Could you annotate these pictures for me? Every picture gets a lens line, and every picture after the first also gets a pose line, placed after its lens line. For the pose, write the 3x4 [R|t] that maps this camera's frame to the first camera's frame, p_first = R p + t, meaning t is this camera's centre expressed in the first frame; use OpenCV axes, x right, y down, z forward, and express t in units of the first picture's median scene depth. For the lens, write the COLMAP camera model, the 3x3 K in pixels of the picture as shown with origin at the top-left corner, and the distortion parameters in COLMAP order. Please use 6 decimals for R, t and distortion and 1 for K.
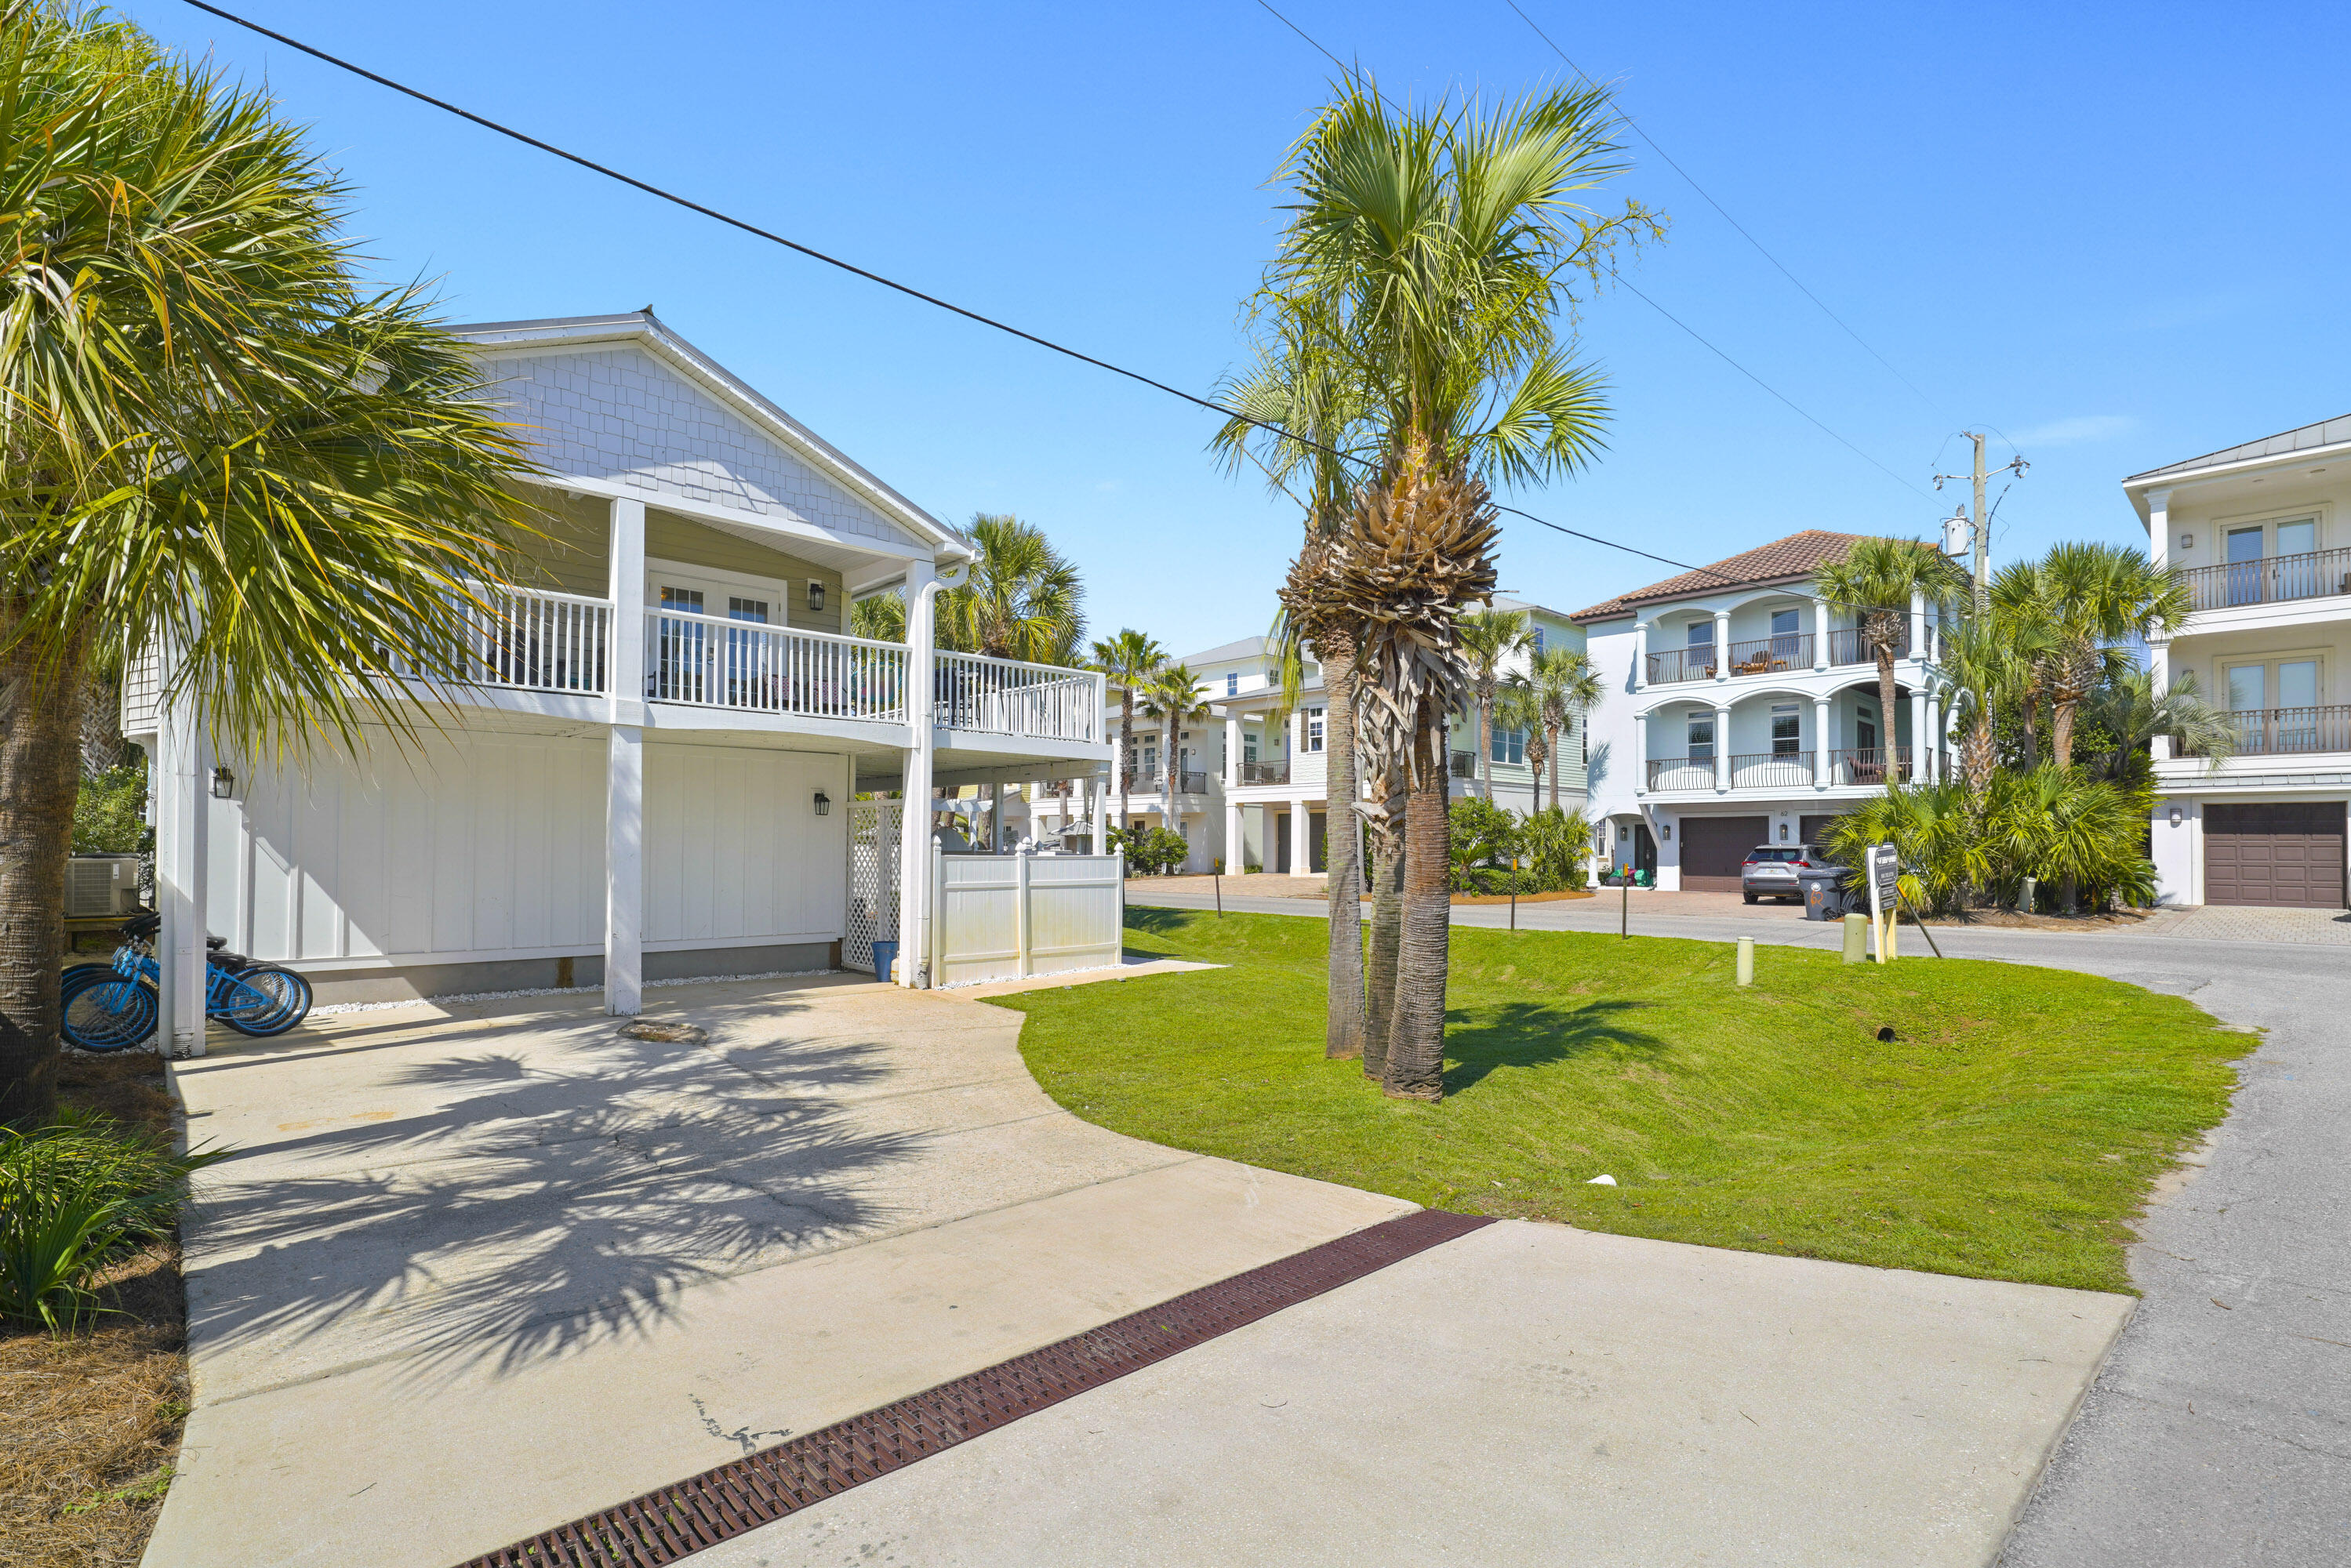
lens RADIAL K [[1088.6, 0, 1168.7], [0, 1088.6, 835.7], [0, 0, 1]] dist [0.001197, 0.000181]
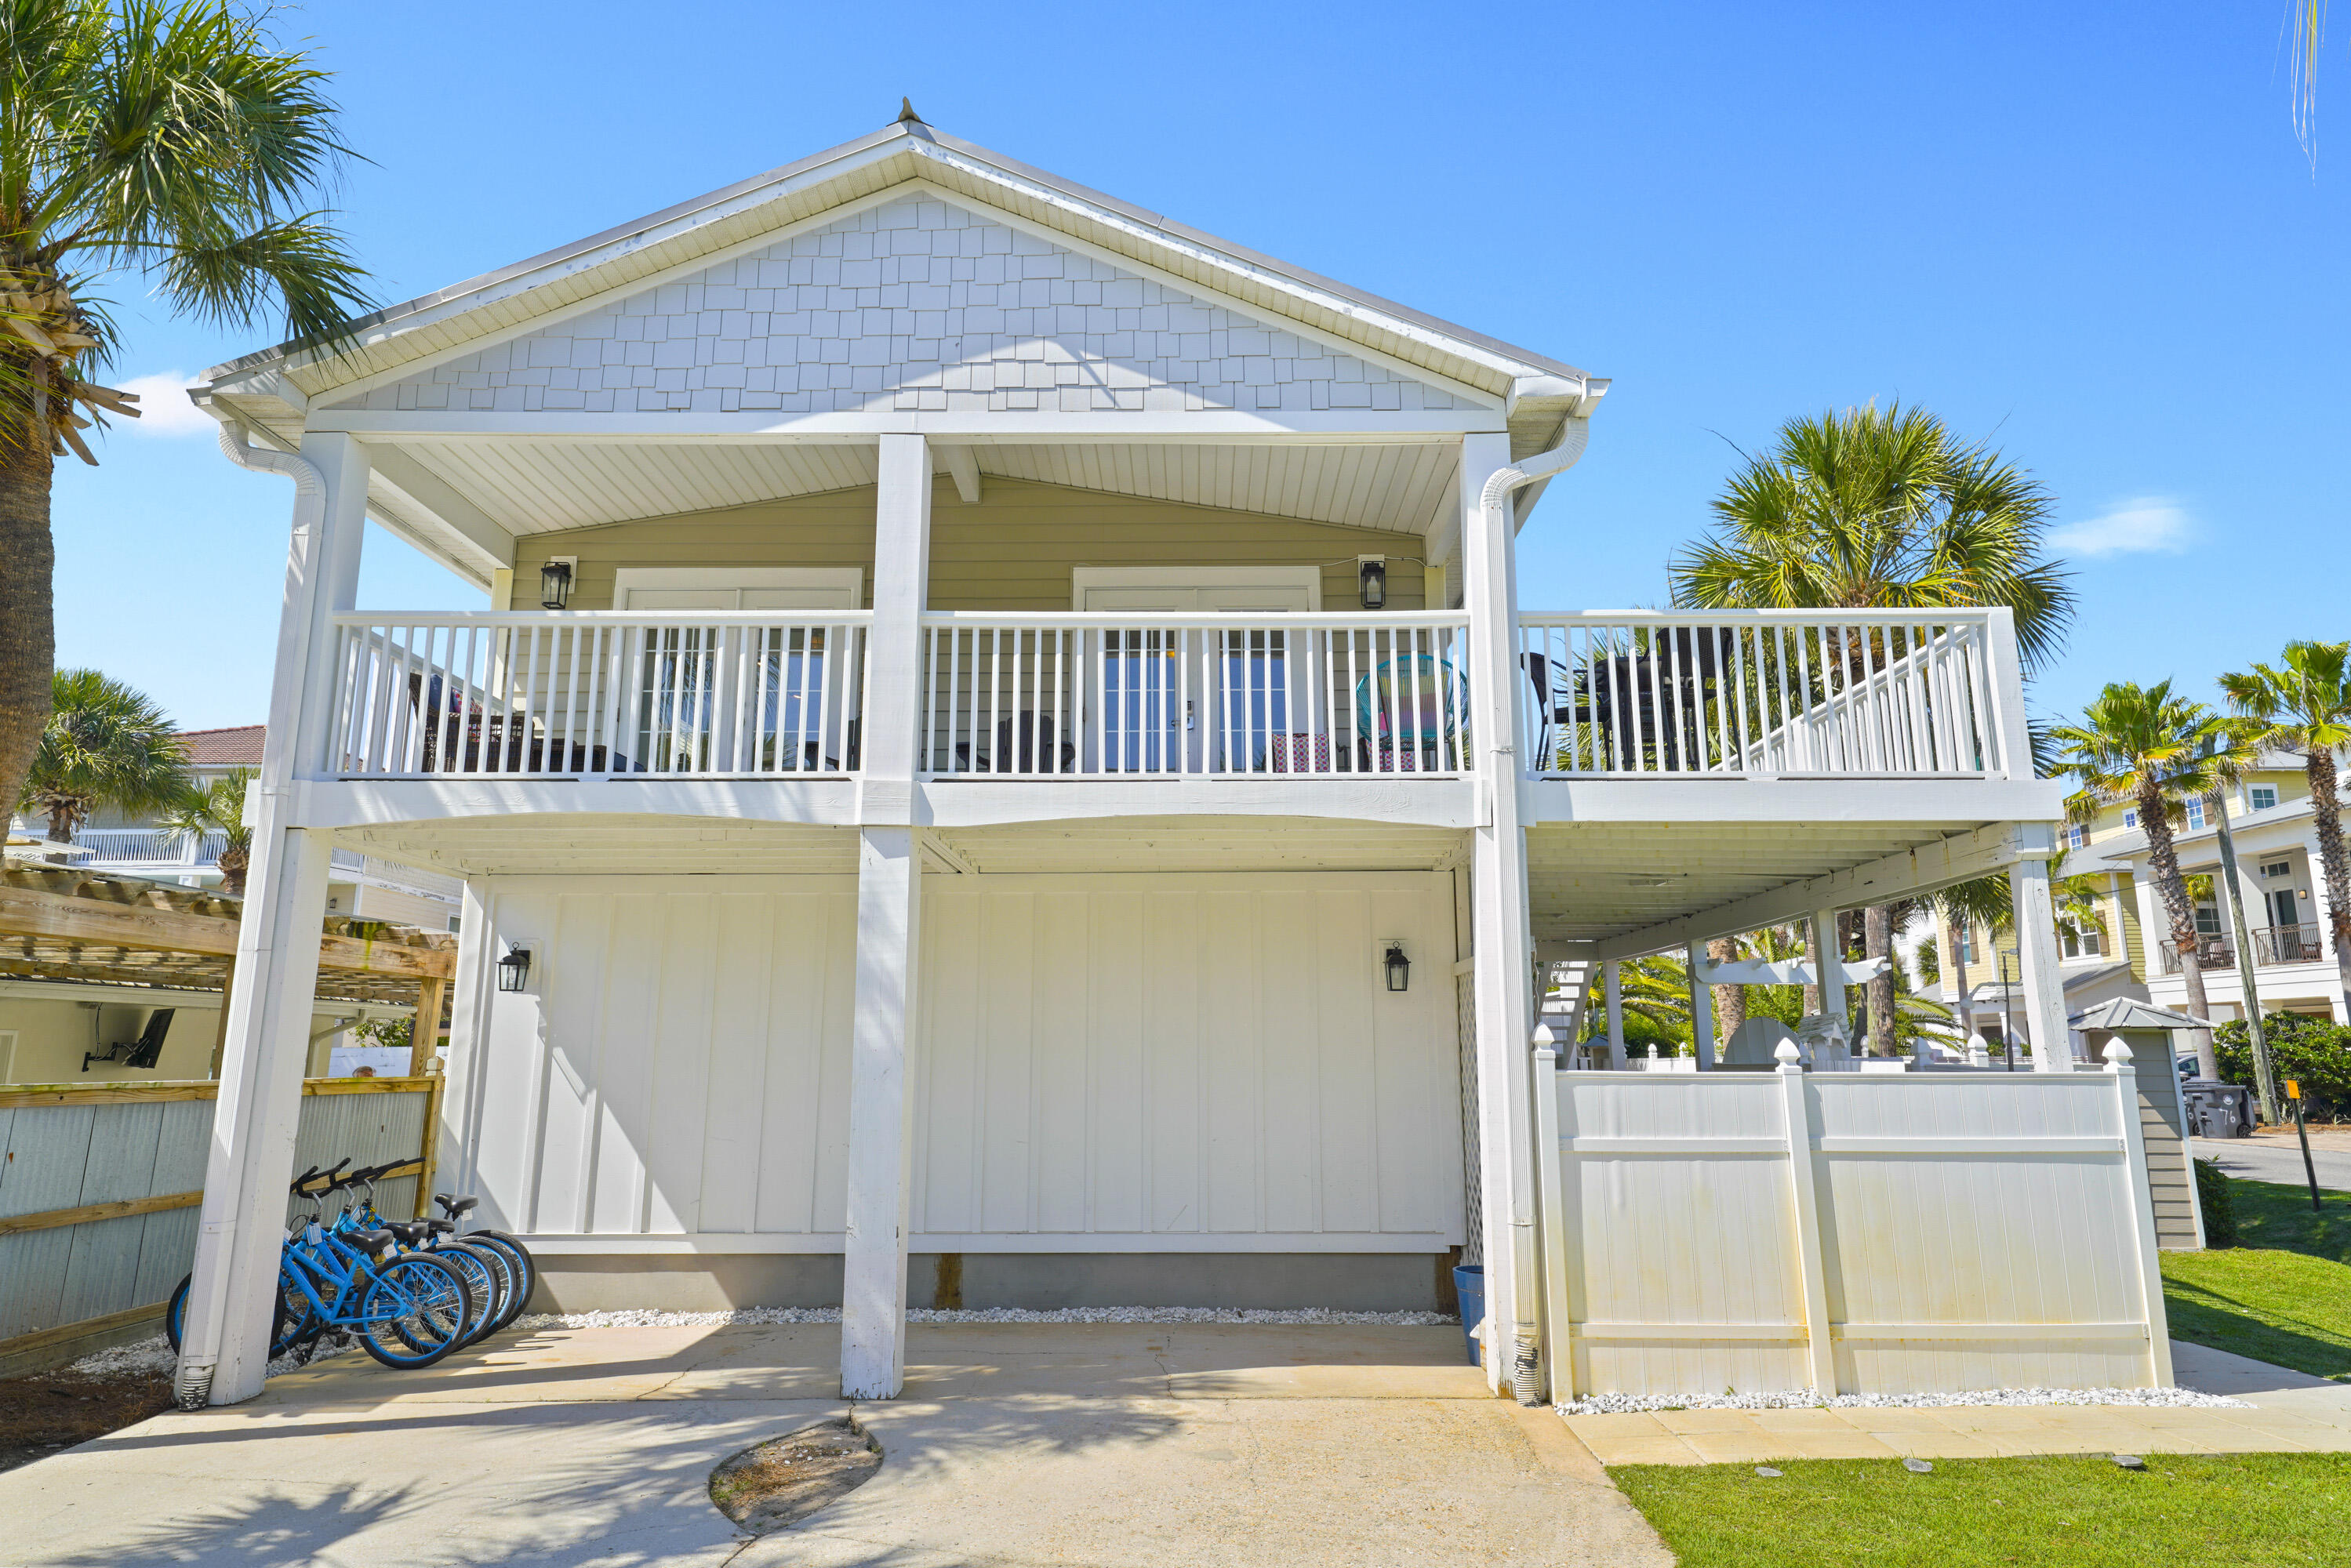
lens RADIAL K [[1408.8, 0, 1172.5], [0, 1408.8, 790.5], [0, 0, 1]] dist [0.020864, 0.000673]
pose [[0.729073, -0.137240, -0.670535, 0.065116], [0.013547, 0.982392, -0.186339, 0.011162], [0.684302, 0.126771, 0.718095, 0.490030]]
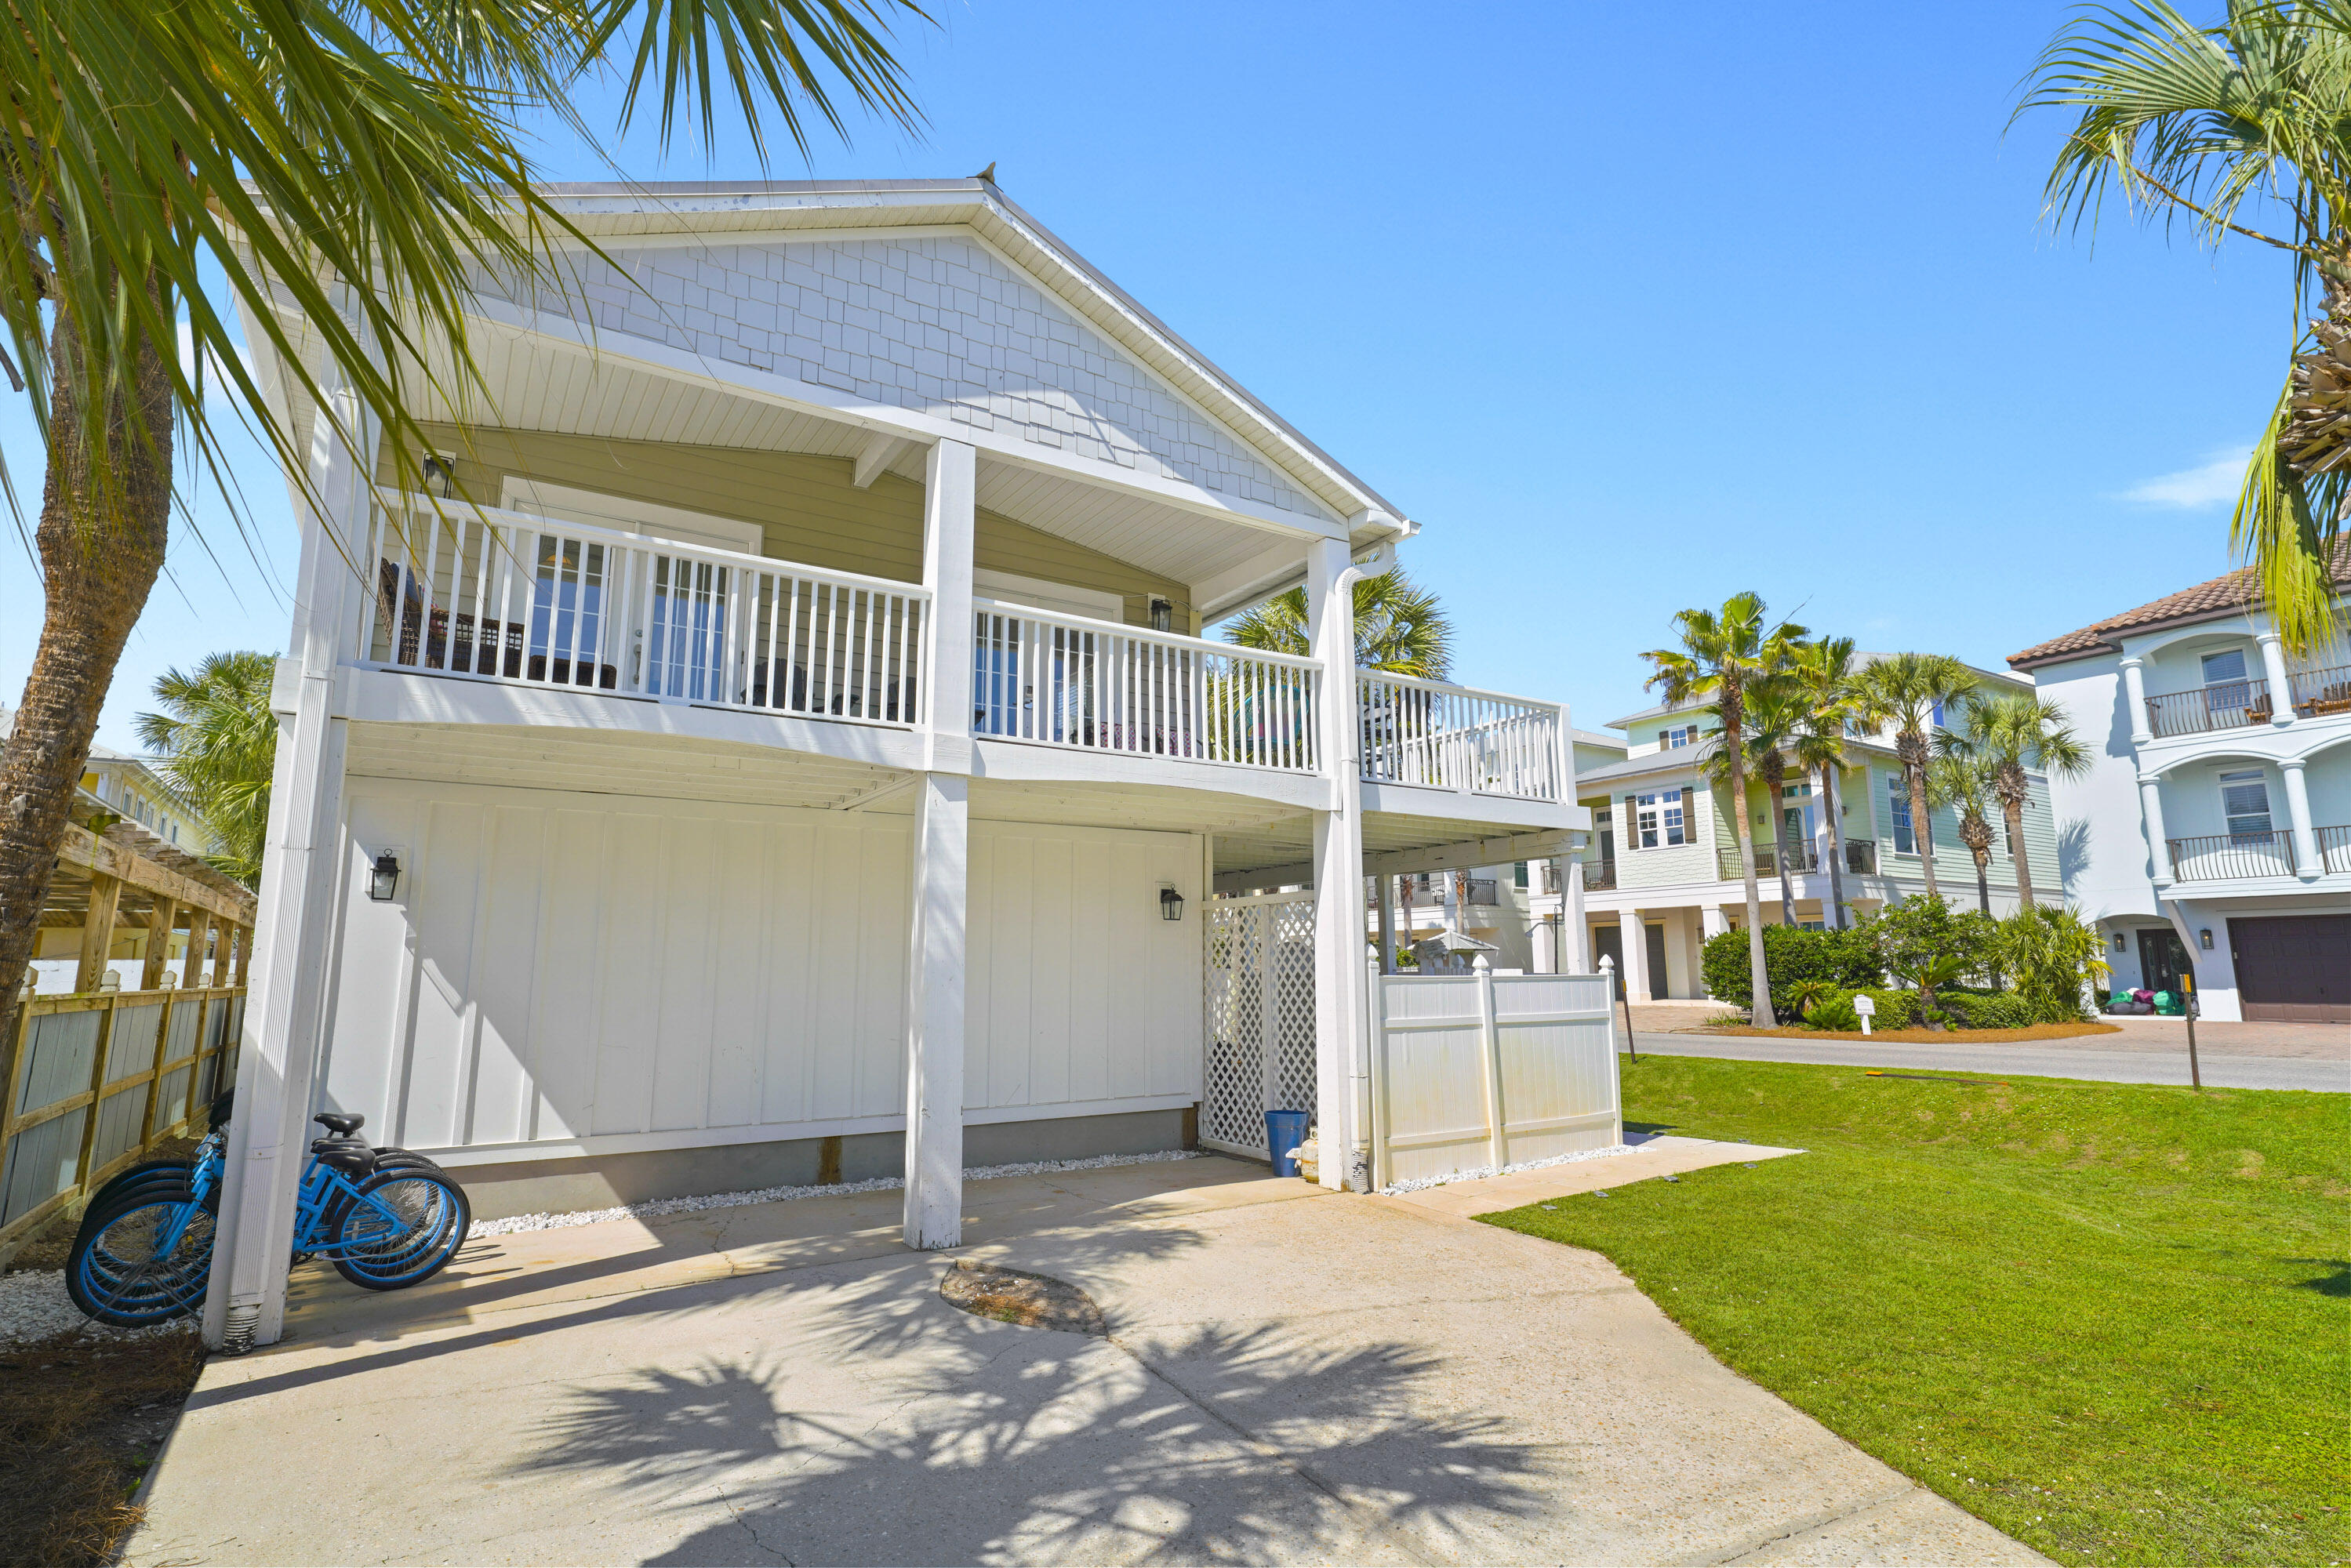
lens RADIAL K [[1163.5, 0, 1184.5], [0, 1163.5, 786.8], [0, 0, 1]] dist [0.006927, 0.000873]
pose [[0.985233, -0.040468, -0.166371, -0.203292], [0.015202, 0.988506, -0.150414, 0.009522], [0.170546, 0.145663, 0.974524, 0.294744]]
